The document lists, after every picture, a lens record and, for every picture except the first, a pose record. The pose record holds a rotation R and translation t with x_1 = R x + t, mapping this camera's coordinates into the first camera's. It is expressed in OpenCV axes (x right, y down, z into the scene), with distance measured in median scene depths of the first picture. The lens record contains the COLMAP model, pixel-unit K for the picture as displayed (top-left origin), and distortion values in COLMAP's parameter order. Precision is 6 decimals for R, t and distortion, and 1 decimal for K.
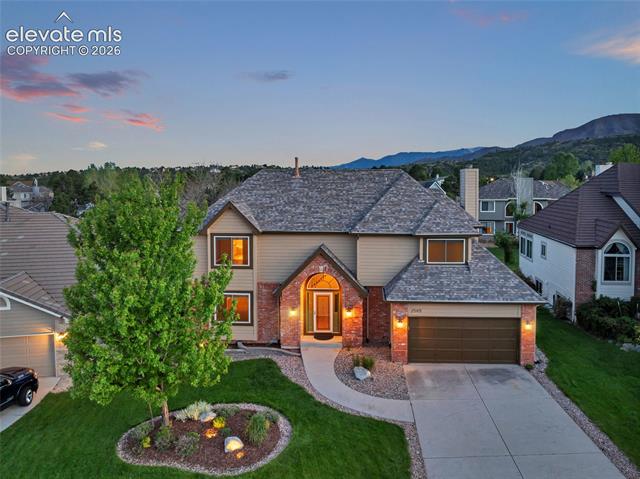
lens RADIAL K [[469.9, 0, 341.4], [0, 469.9, 203.6], [0, 0, 1]] dist [-0.042774, -0.003546]
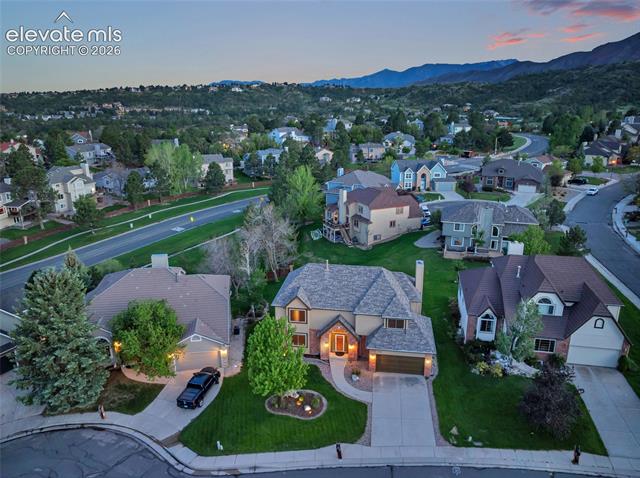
lens RADIAL K [[466.2, 0, 320.0], [0, 466.2, 239.0], [0, 0, 1]] dist [-0.043770, -0.001321]
pose [[0.996039, 0.024670, -0.085431, 0.045163], [-0.001711, 0.965883, 0.258973, -0.852830], [0.088905, -0.257801, 0.962099, -1.027135]]
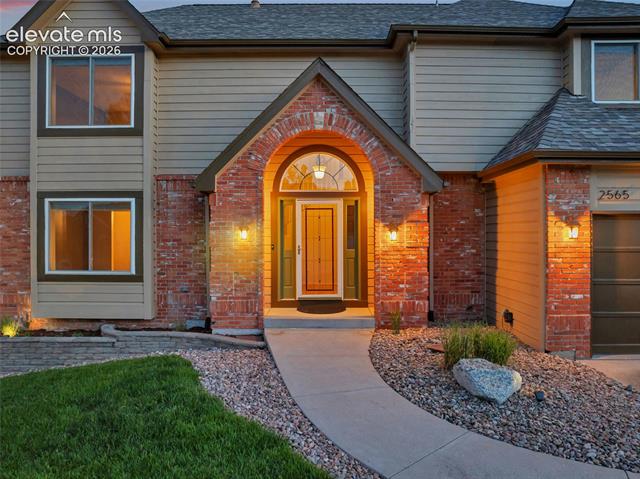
lens RADIAL K [[466.2, 0, 320.0], [0, 466.2, 239.5], [0, 0, 1]] dist [-0.043770, -0.001321]
pose [[0.999001, -0.003823, 0.044529, -0.061095], [0.005190, 0.999517, -0.030636, 0.255552], [-0.044390, 0.030836, 0.998538, 0.647701]]
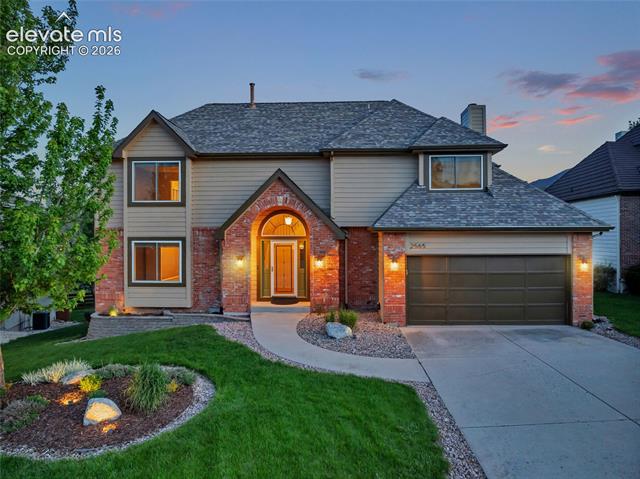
lens RADIAL K [[466.2, 0, 320.0], [0, 466.2, 239.5], [0, 0, 1]] dist [-0.043770, -0.001321]
pose [[0.999976, -0.004081, 0.005610, 0.013480], [0.004259, 0.999475, -0.032110, 0.227938], [-0.005476, 0.032133, 0.999469, 0.309515]]
